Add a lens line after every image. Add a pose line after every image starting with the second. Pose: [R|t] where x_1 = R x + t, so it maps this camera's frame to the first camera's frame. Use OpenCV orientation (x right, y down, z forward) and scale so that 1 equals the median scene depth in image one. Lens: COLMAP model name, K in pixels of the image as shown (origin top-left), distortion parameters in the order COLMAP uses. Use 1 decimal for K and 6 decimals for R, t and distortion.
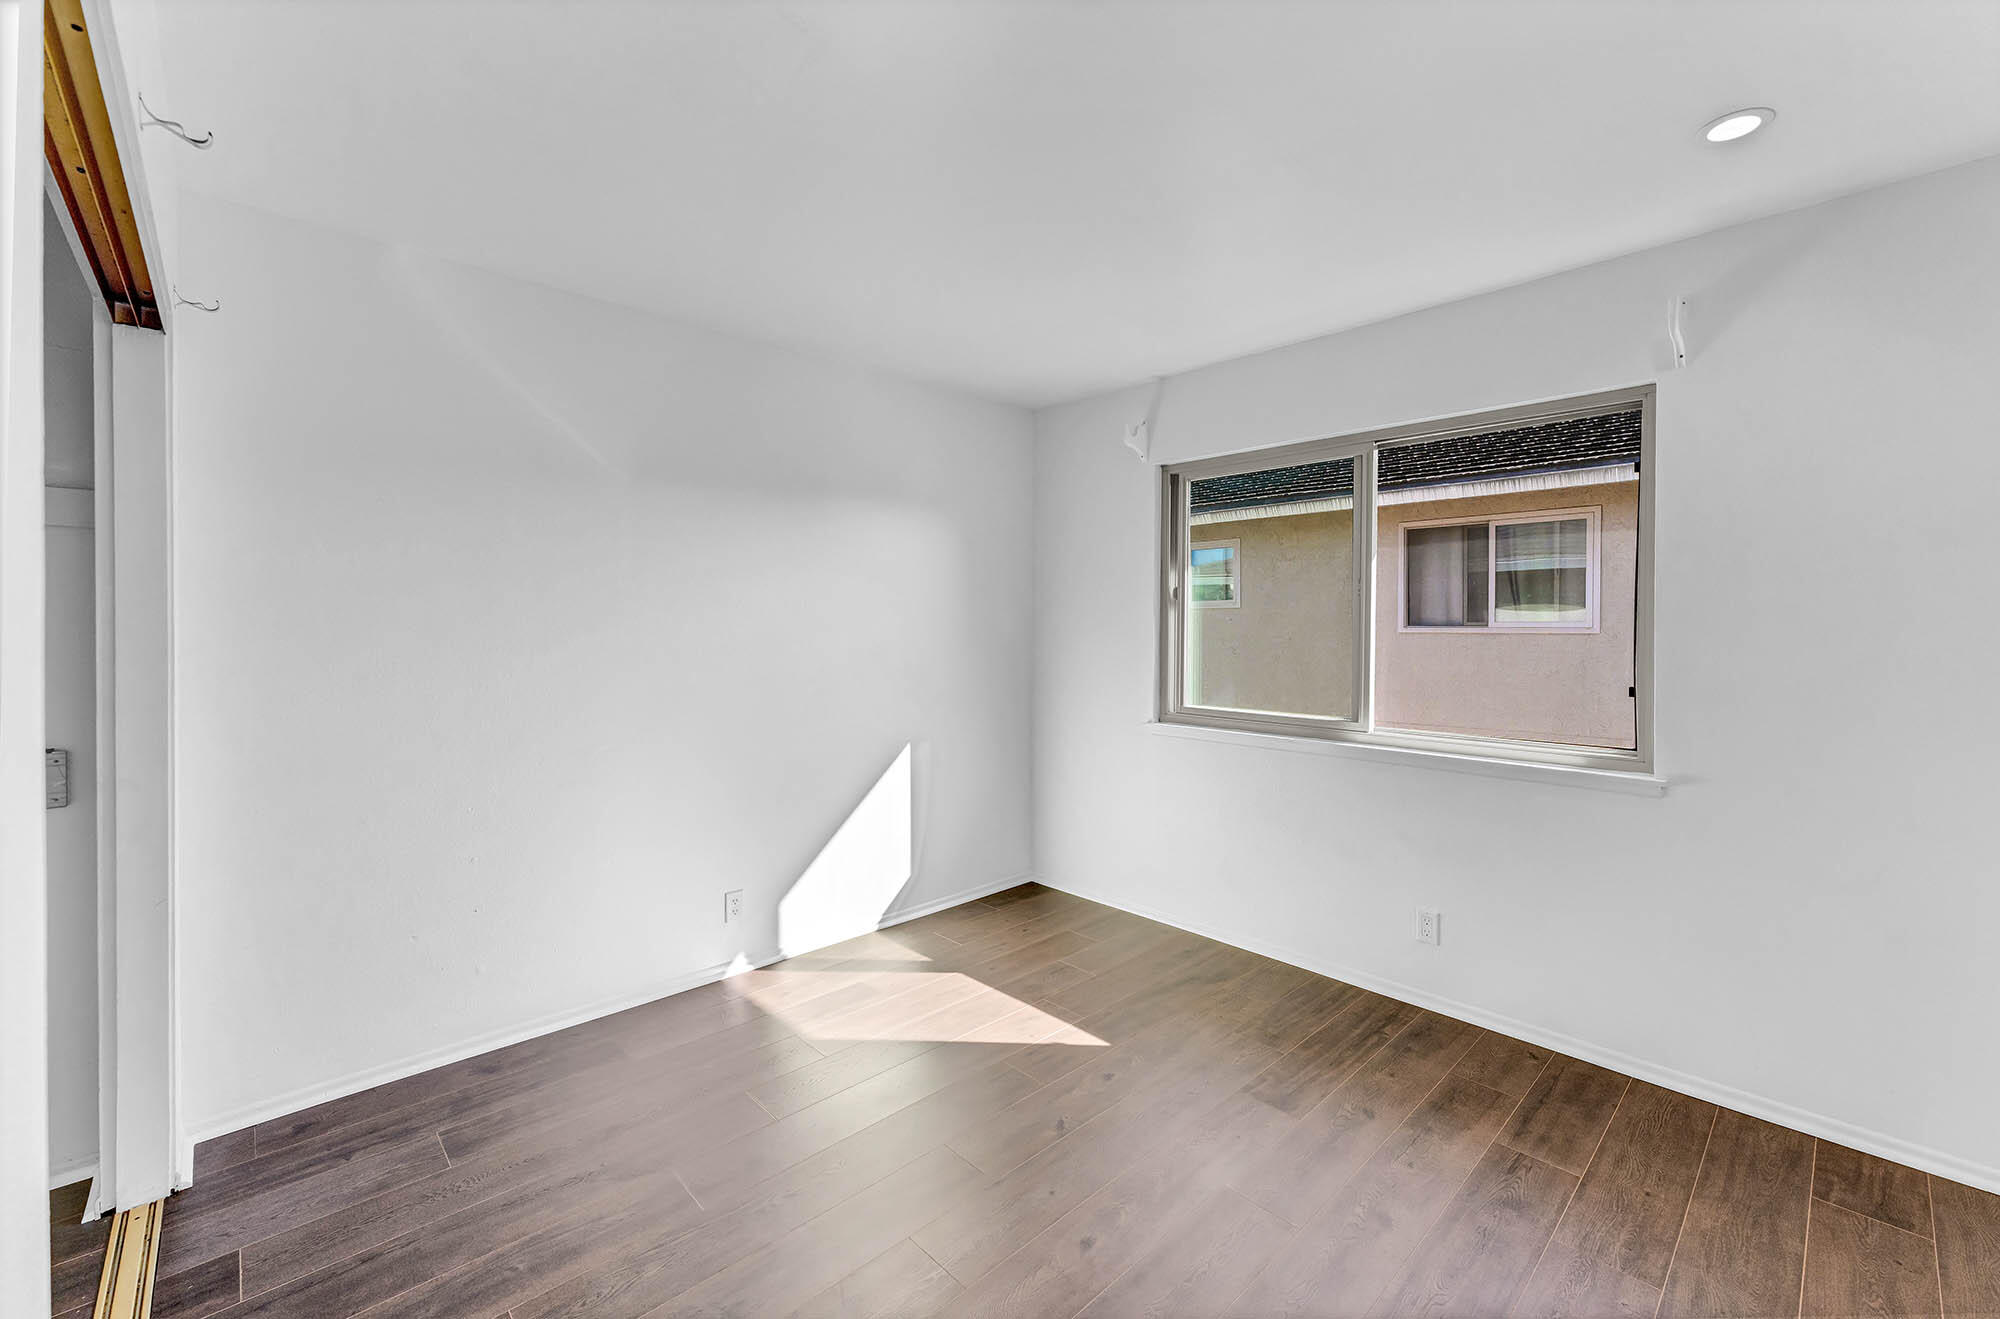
lens RADIAL K [[804.6, 0, 1033.6], [0, 804.6, 623.8], [0, 0, 1]] dist [0.002379, 0.000445]
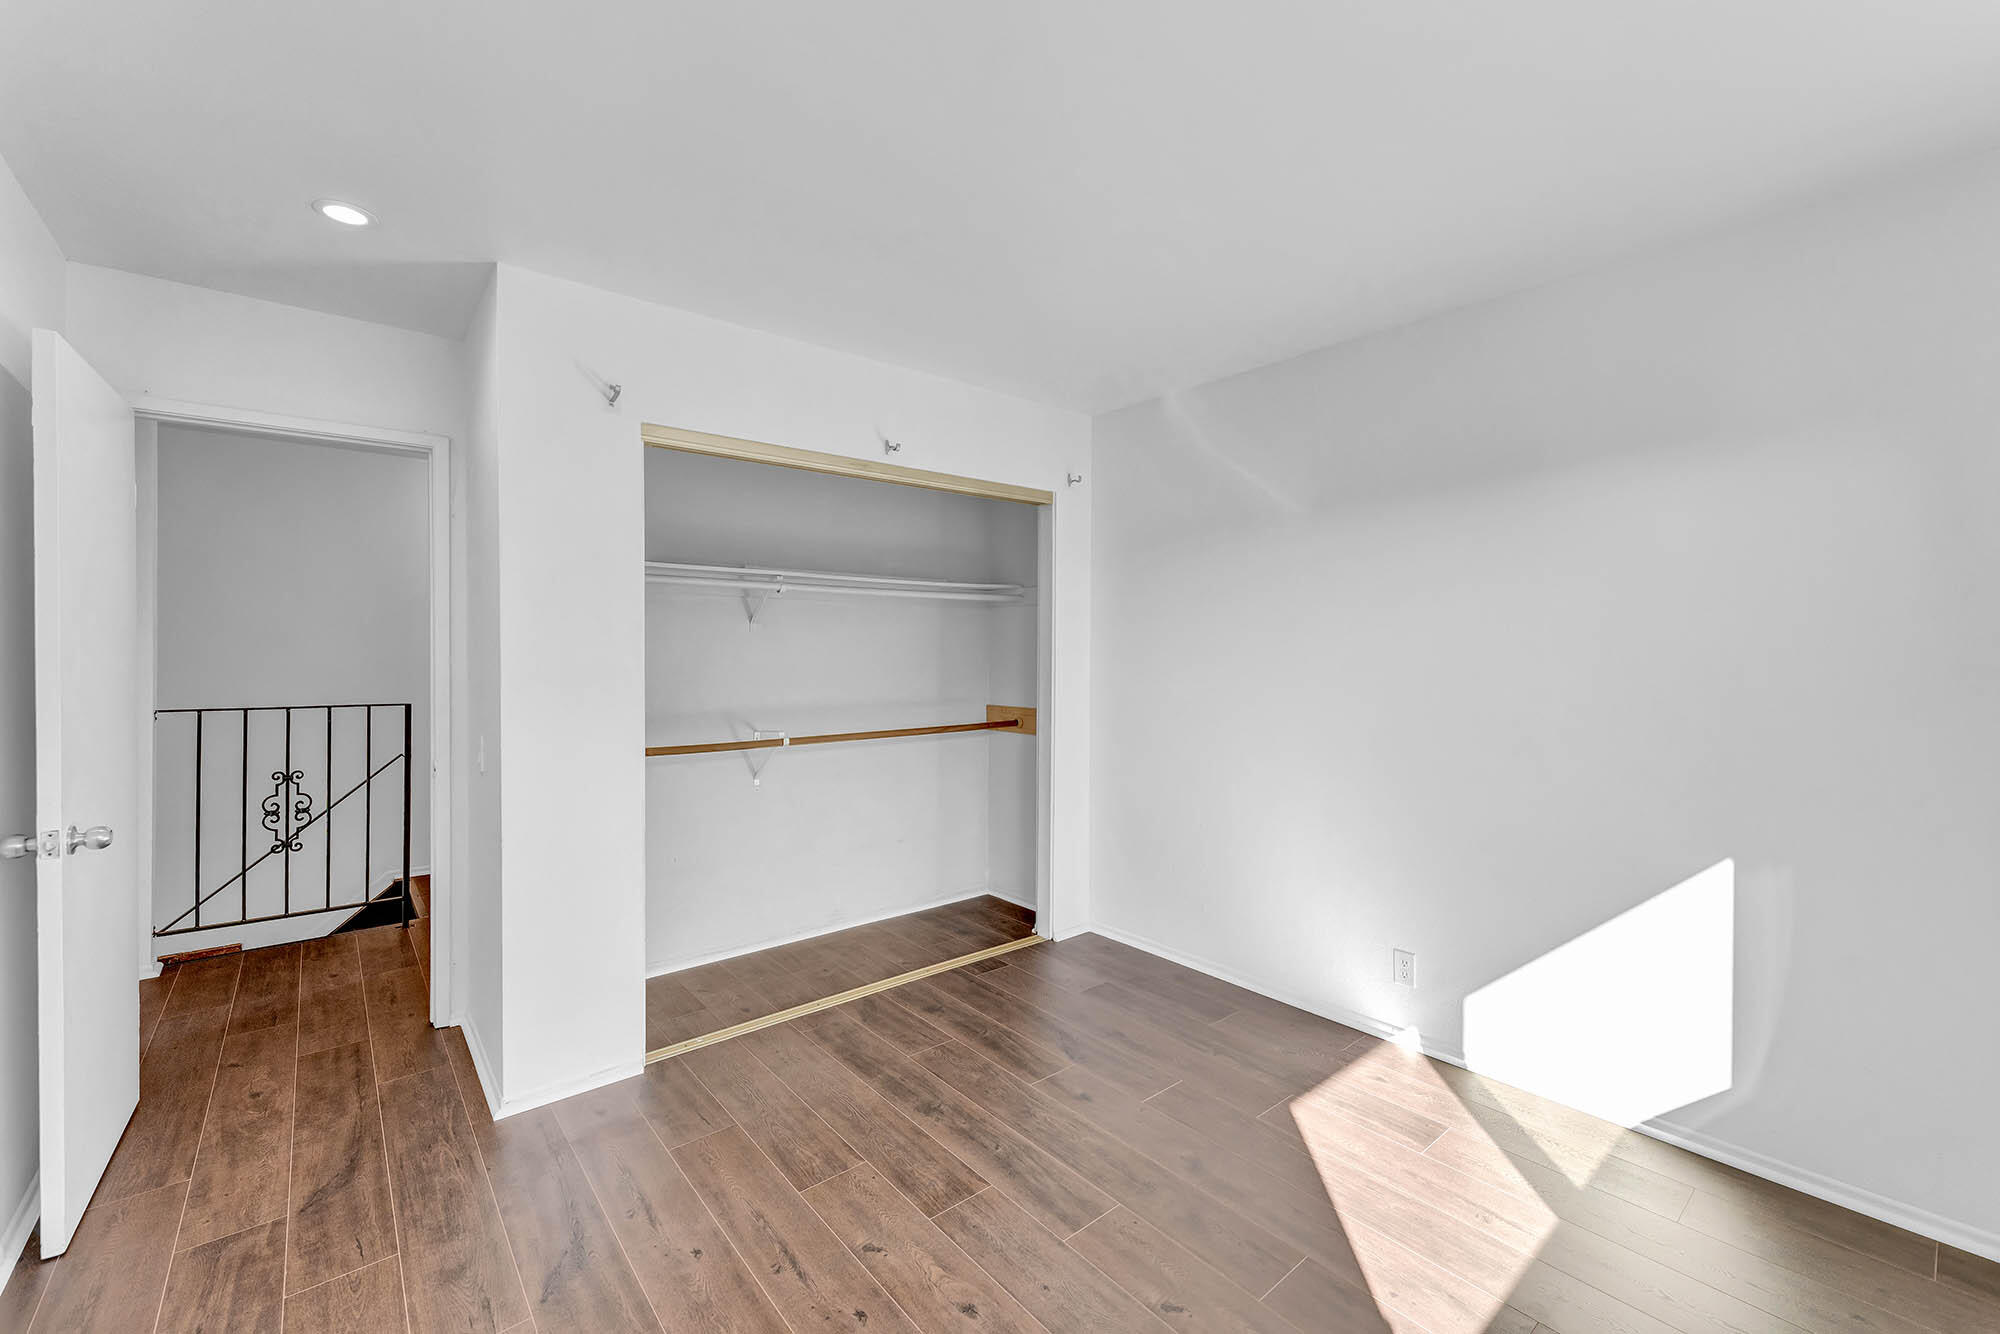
lens RADIAL K [[817.0, 0, 998.2], [0, 817.0, 656.9], [0, 0, 1]] dist [0.003960, 0.000627]
pose [[-0.087915, -0.002663, -0.996124, 0.517786], [-0.003227, 0.999992, -0.002389, 0.011761], [0.996123, 0.003005, -0.087923, 0.580982]]
